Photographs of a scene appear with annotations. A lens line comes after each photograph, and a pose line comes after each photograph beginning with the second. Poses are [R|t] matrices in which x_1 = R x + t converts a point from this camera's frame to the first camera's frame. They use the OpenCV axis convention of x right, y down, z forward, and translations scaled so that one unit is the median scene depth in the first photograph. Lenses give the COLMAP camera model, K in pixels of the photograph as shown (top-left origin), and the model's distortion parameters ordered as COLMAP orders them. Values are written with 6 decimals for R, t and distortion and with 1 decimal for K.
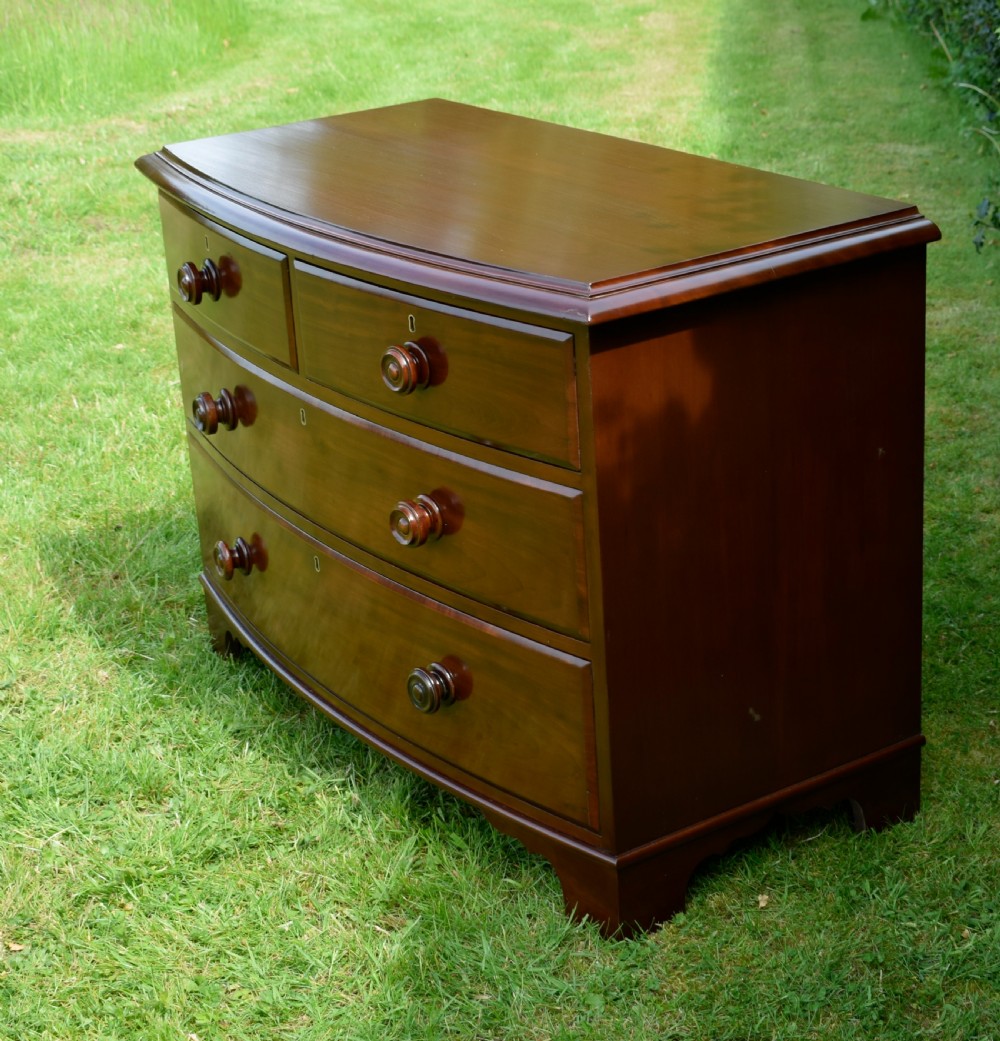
lens RADIAL K [[2088.5, 0, 515.7], [0, 2088.5, 510.9], [0, 0, 1]] dist [-0.024050, 0.000000]
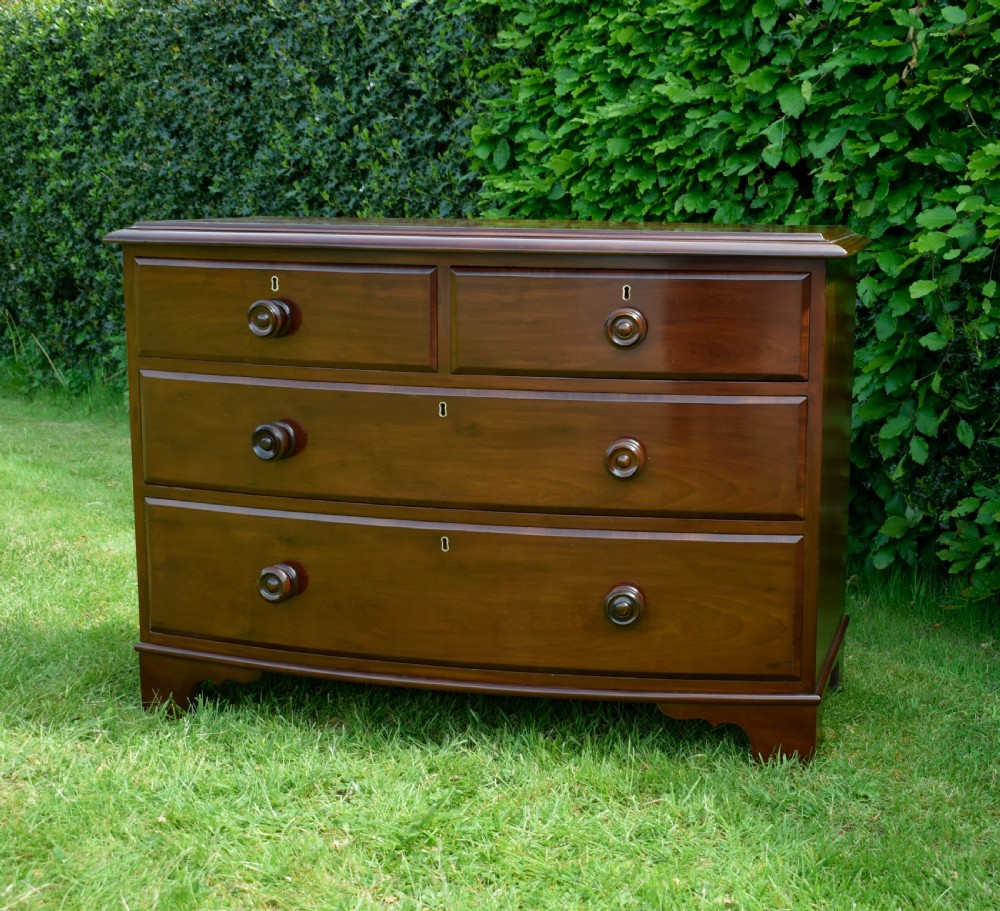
lens RADIAL K [[1602.8, 0, 603.5], [0, 1602.8, 484.2], [0, 0, 1]] dist [-0.003618, 0.000000]
pose [[0.717072, -0.061893, 0.694245, -0.681332], [0.203365, 0.971288, -0.123459, 0.127088], [-0.666671, 0.229714, 0.709071, 0.334416]]
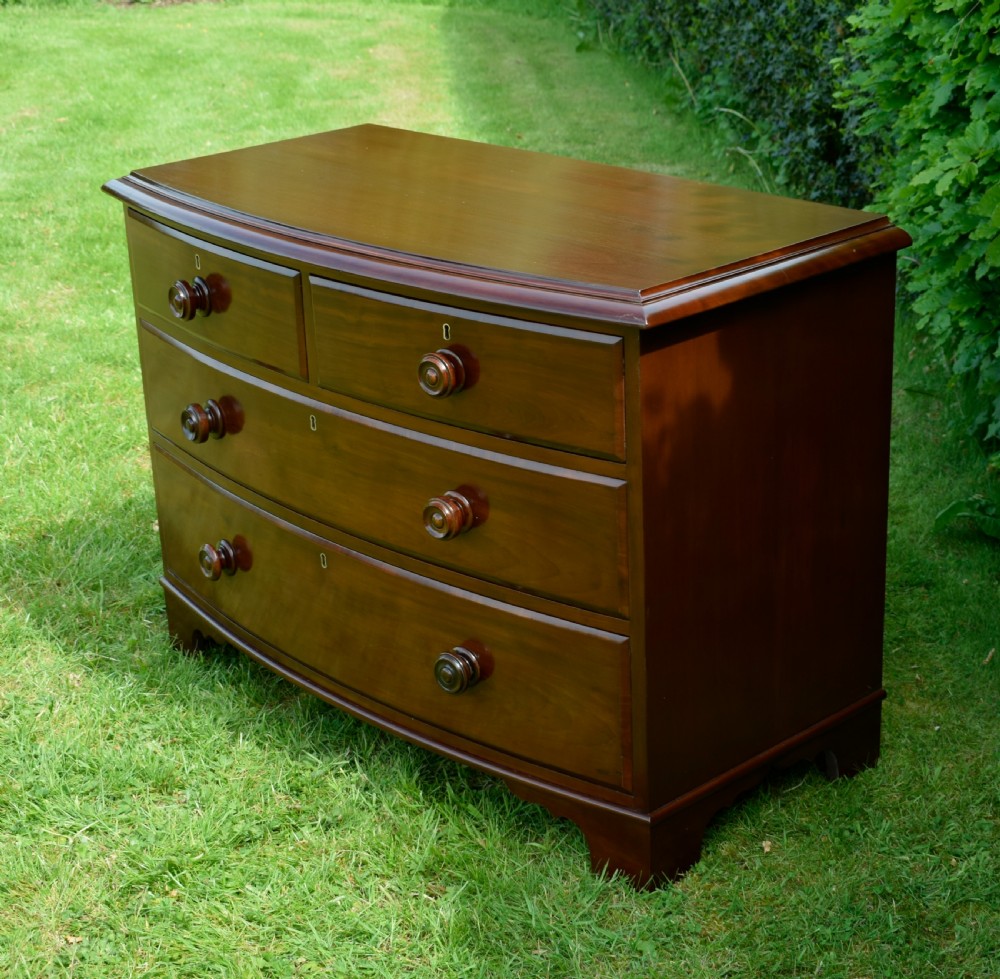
lens RADIAL K [[1944.4, 0, 521.3], [0, 1944.4, 499.0], [0, 0, 1]] dist [-0.032382, 0.000000]
pose [[0.985632, -0.038405, 0.164481, -0.168161], [0.039222, 0.999229, -0.001719, -0.000428], [-0.164289, 0.008145, 0.986379, 0.004817]]
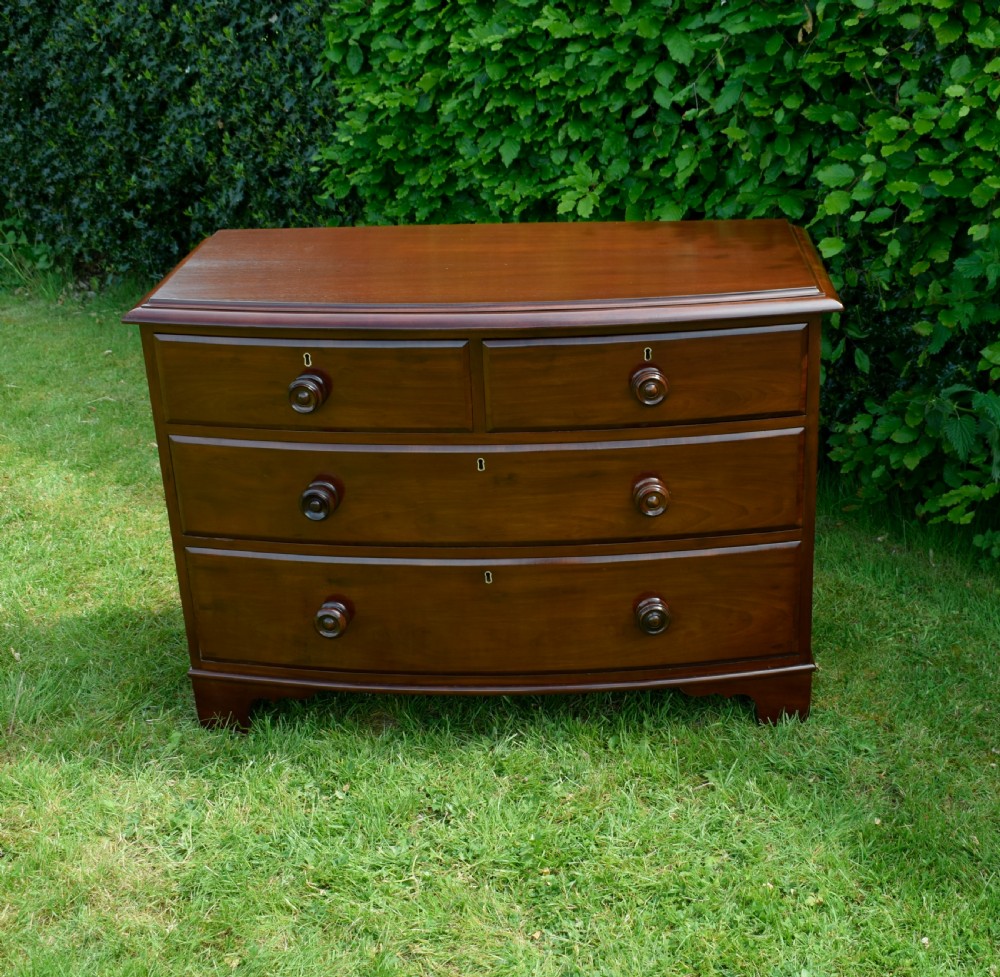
lens RADIAL K [[1474.6, 0, 556.8], [0, 1474.6, 503.1], [0, 0, 1]] dist [-0.009662, 0.000000]
pose [[0.573528, -0.292254, 0.765280, -0.796788], [0.292043, 0.945758, 0.142310, -0.142633], [-0.765361, 0.141876, 0.627769, 0.422144]]
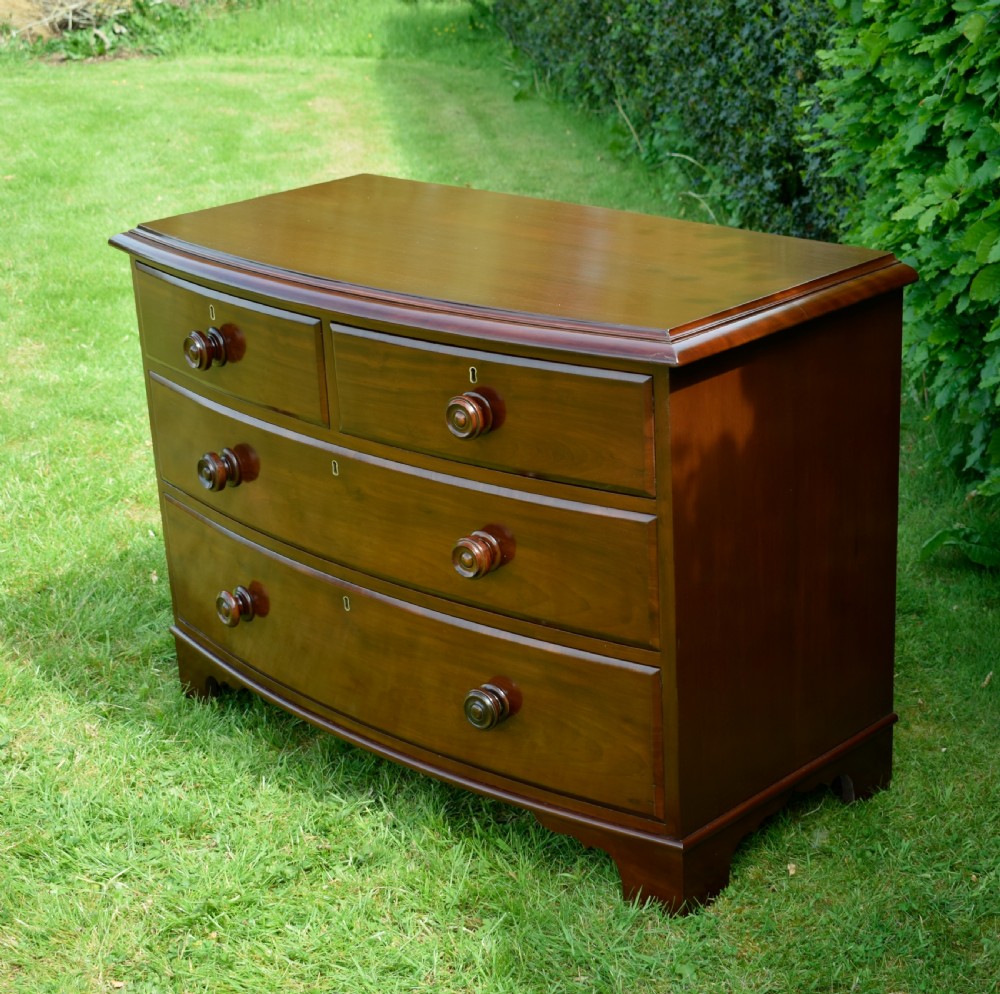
lens RADIAL K [[1925.1, 0, 530.7], [0, 1925.1, 539.9], [0, 0, 1]] dist [-0.029961, 0.000000]
pose [[0.976427, -0.064444, 0.206005, -0.219146], [0.066238, 0.997802, -0.001819, 0.000657], [-0.205435, 0.015422, 0.978549, 0.002984]]
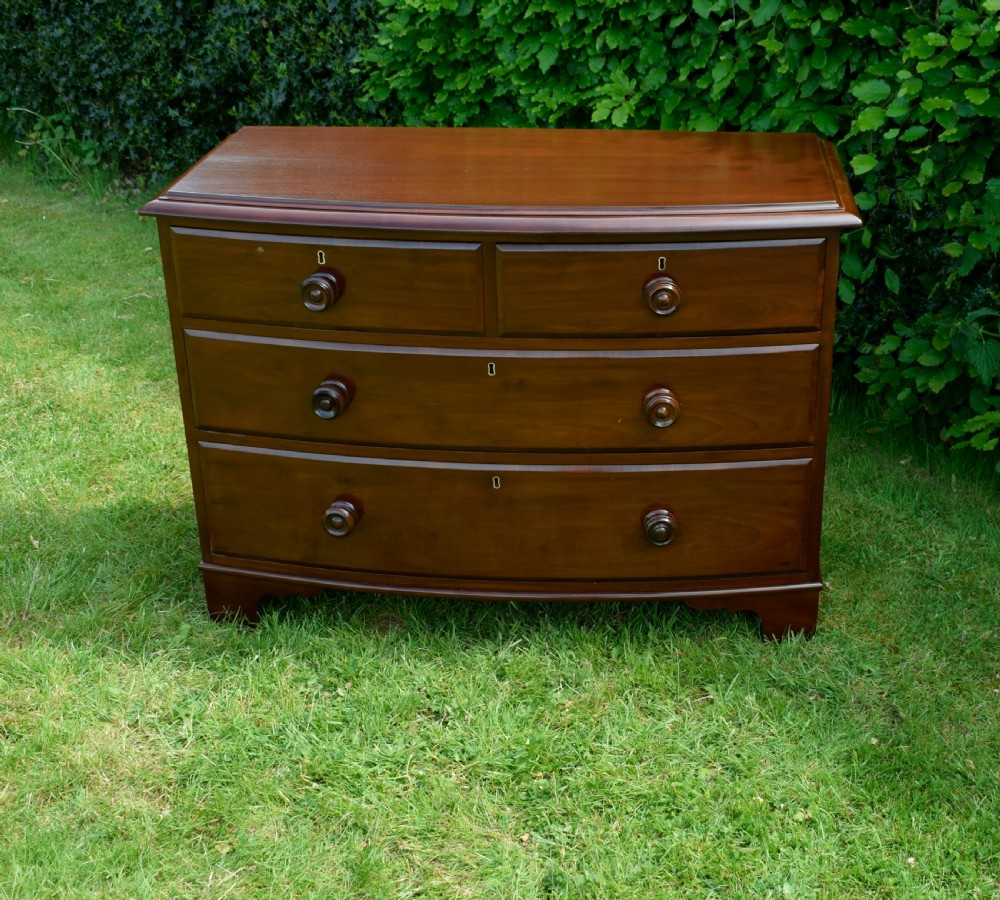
lens RADIAL K [[1474.8, 0, 564.4], [0, 1474.8, 469.6], [0, 0, 1]] dist [-0.008515, 0.000000]
pose [[0.608102, -0.294295, 0.737294, -0.780876], [0.260569, 0.951286, 0.164800, -0.128164], [-0.749877, 0.091901, 0.655163, 0.402231]]
